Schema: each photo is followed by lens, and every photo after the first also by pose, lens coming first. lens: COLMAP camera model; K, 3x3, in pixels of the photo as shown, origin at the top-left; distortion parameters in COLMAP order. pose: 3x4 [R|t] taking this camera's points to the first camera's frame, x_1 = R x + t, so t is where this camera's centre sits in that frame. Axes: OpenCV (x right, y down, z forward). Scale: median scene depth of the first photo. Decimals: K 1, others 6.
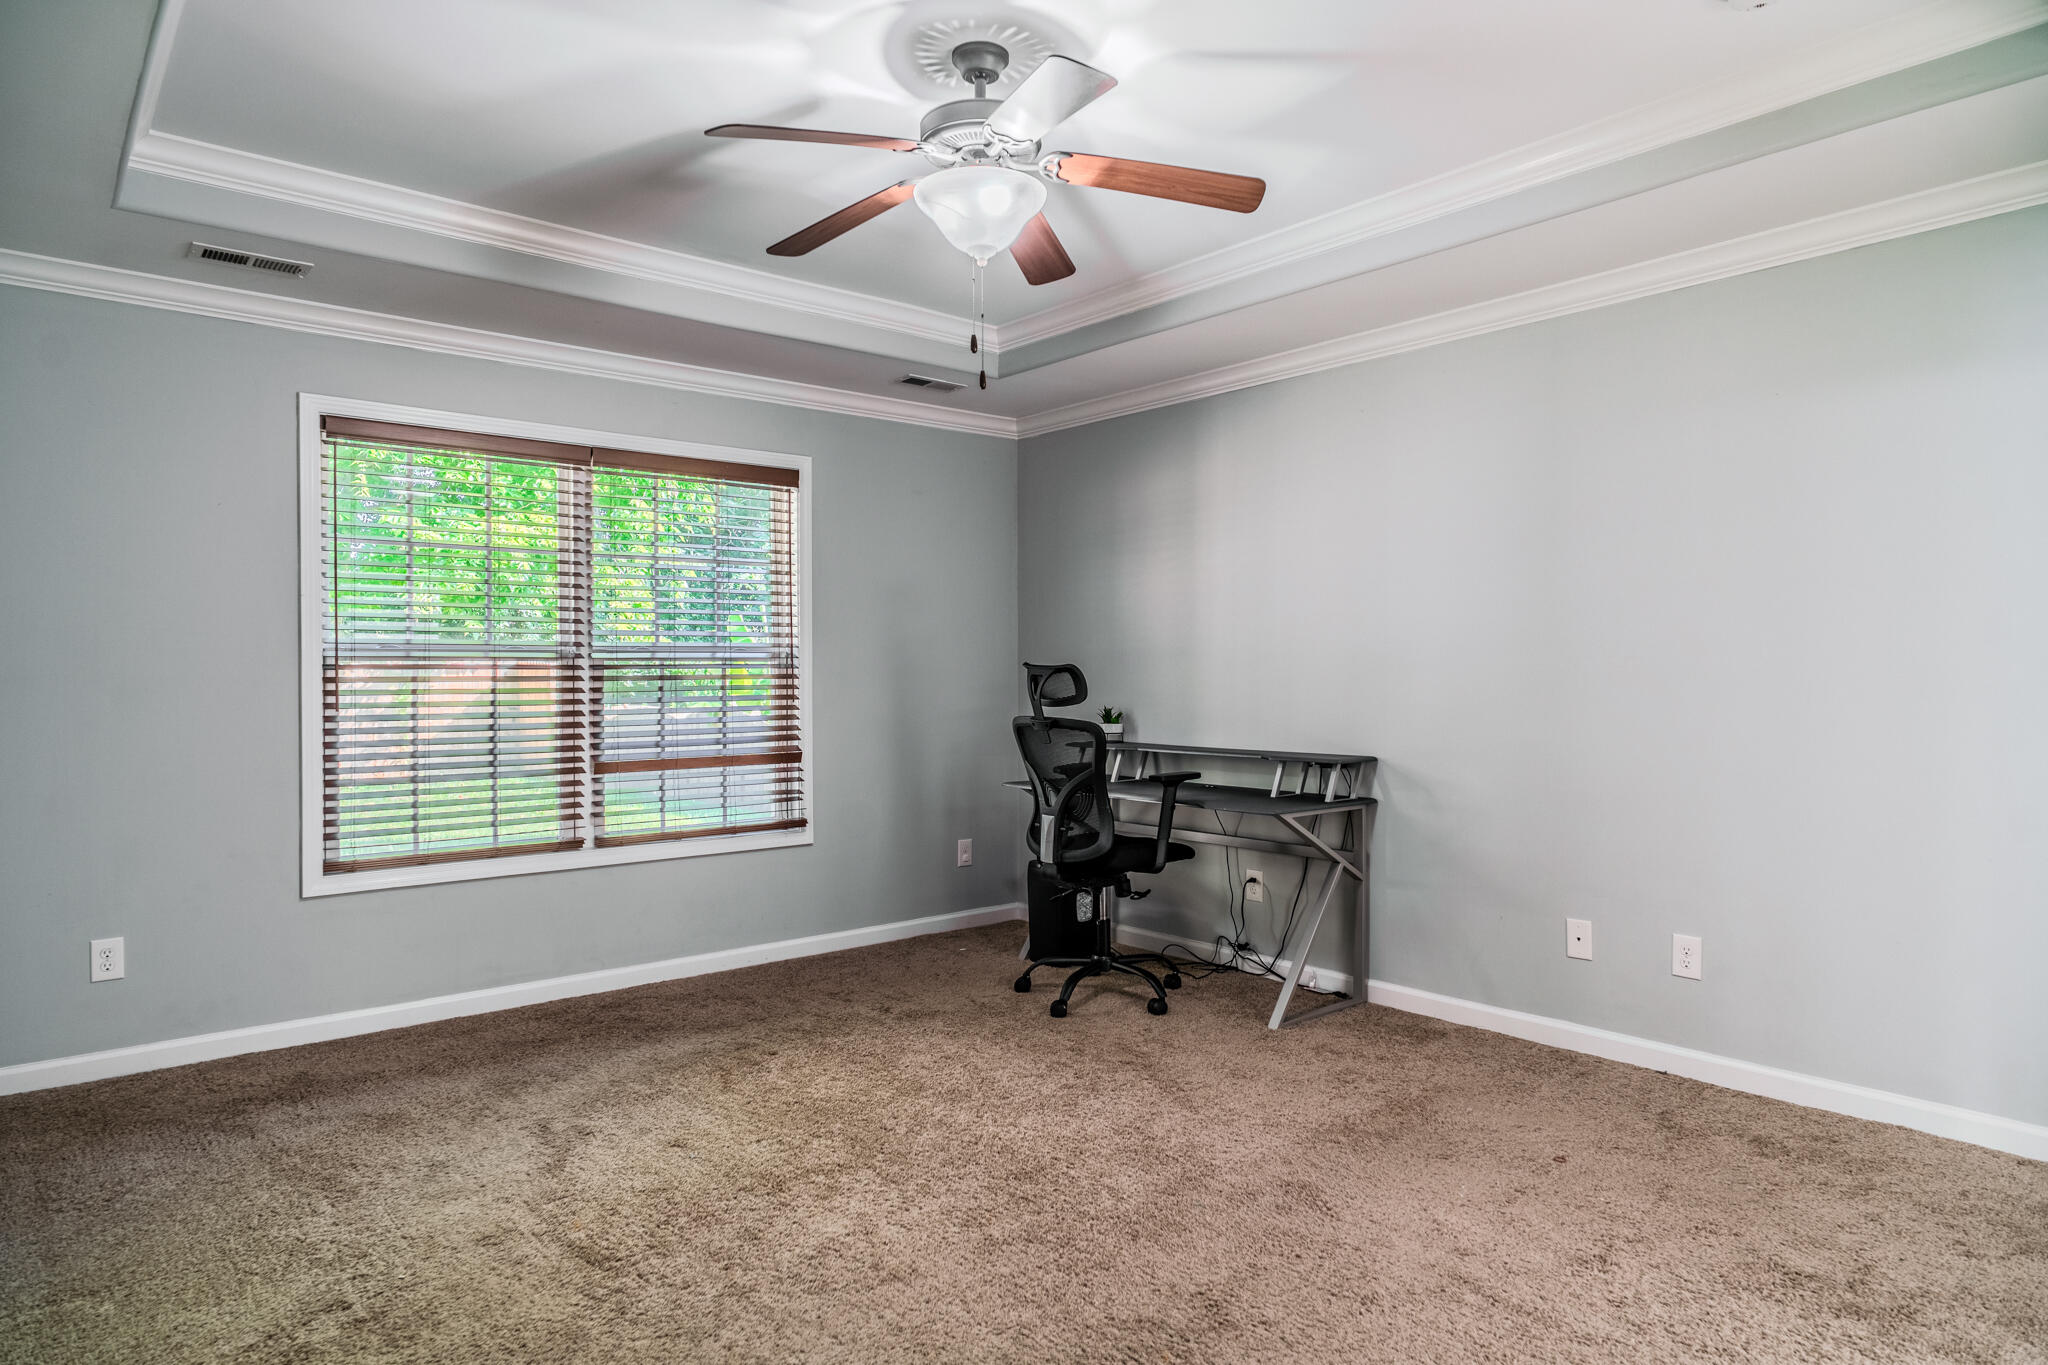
lens RADIAL K [[1222.3, 0, 1025.2], [0, 1222.3, 677.5], [0, 0, 1]] dist [-0.000491, -0.000237]
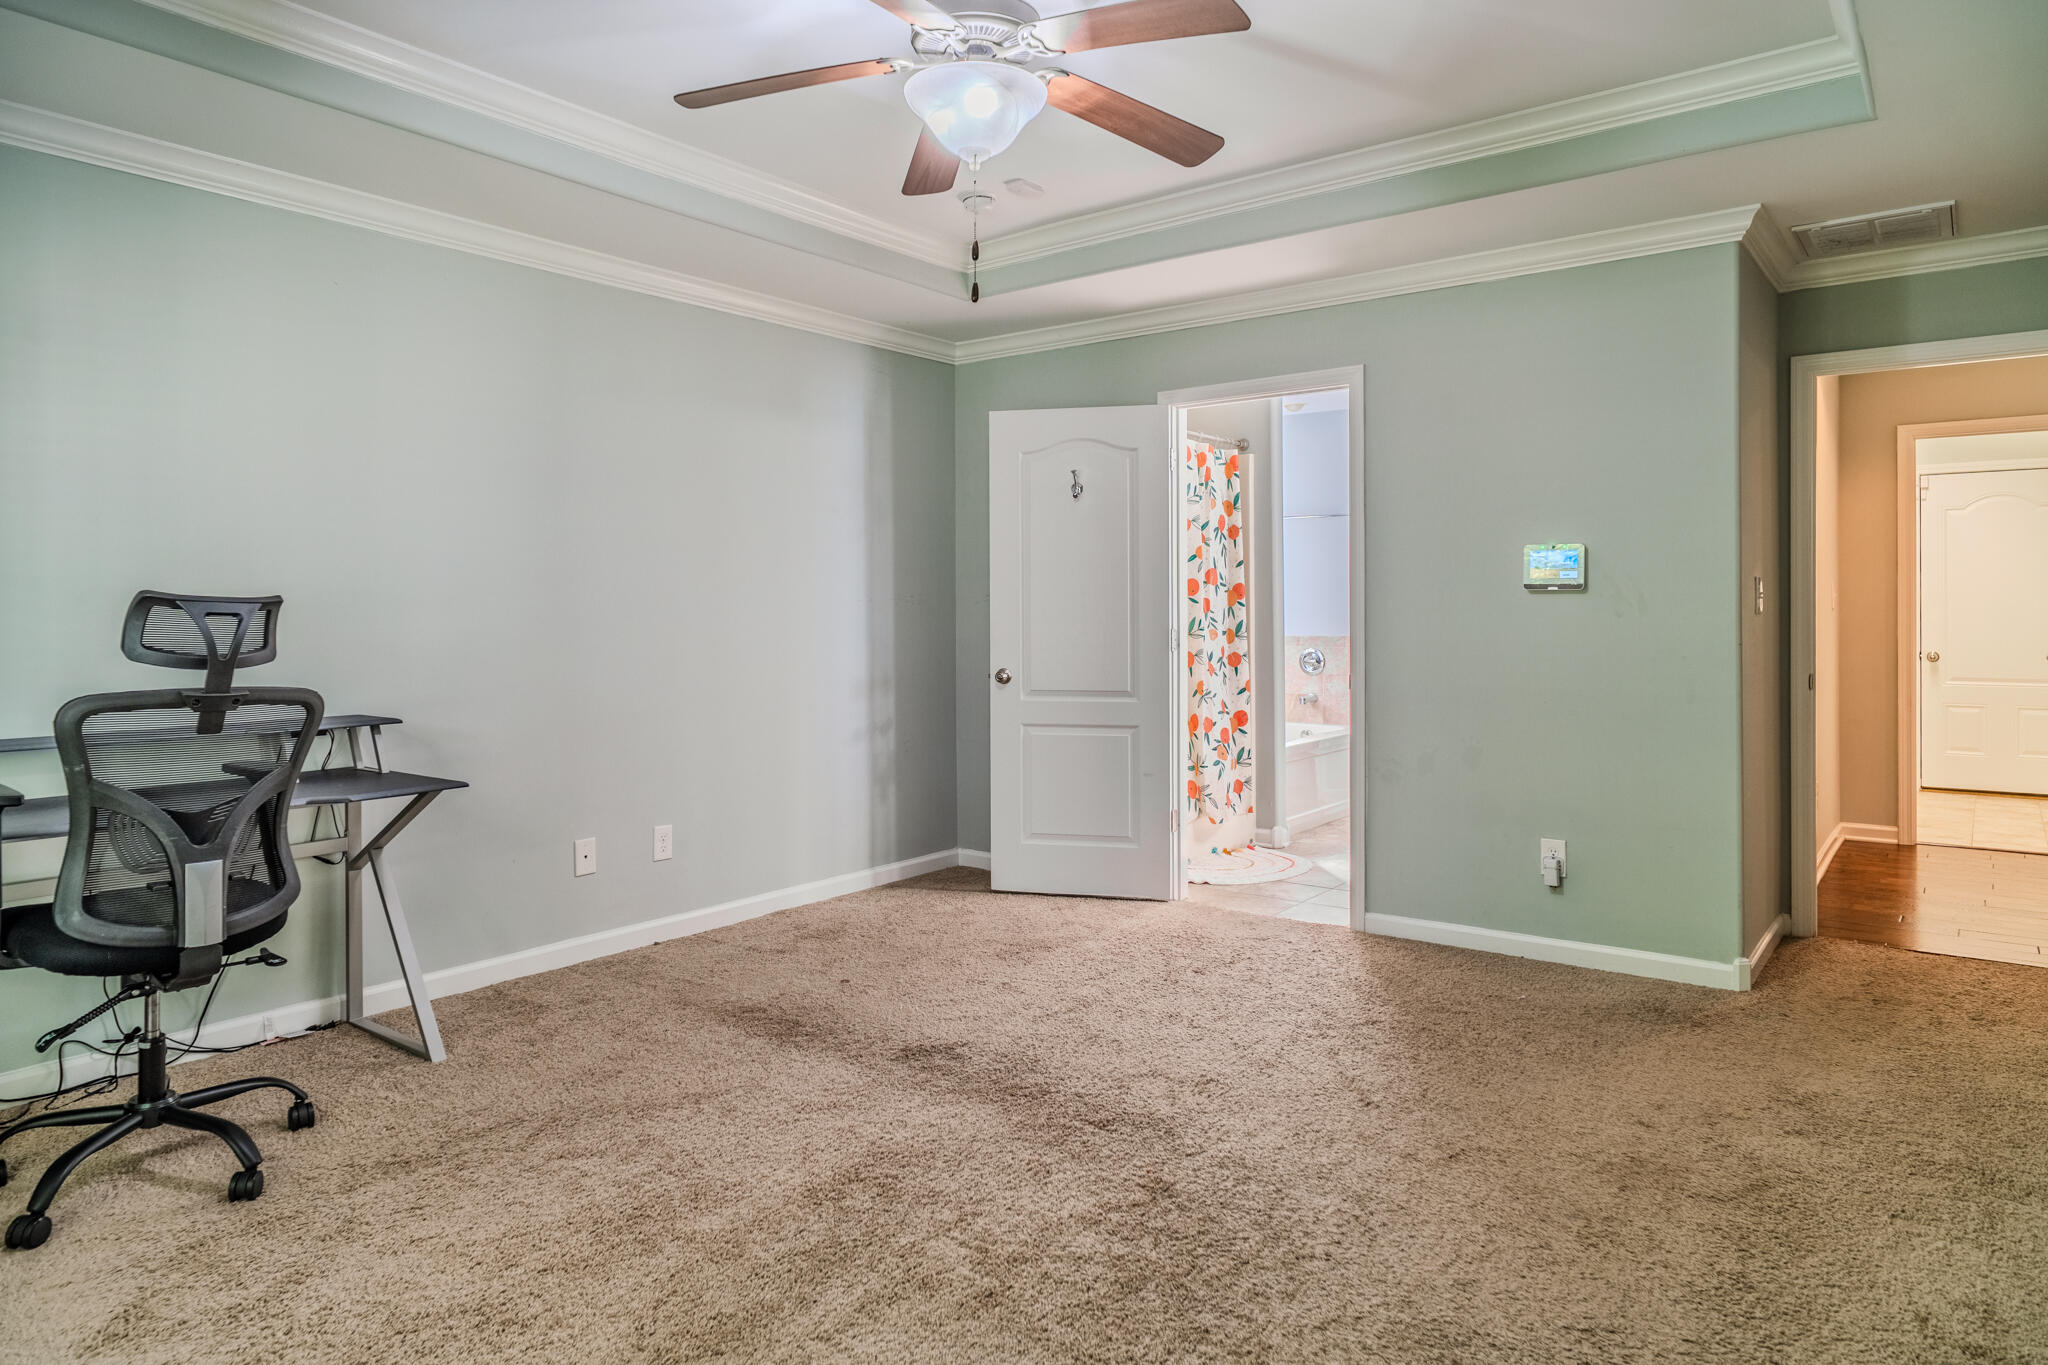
lens RADIAL K [[1256.1, 0, 1028.6], [0, 1256.1, 609.1], [0, 0, 1]] dist [-0.000093, 0.000079]
pose [[-0.203420, 0.005972, 0.979073, -0.719609], [0.010920, 0.999933, -0.003830, 0.003657], [-0.979031, 0.009912, -0.203472, 0.846992]]
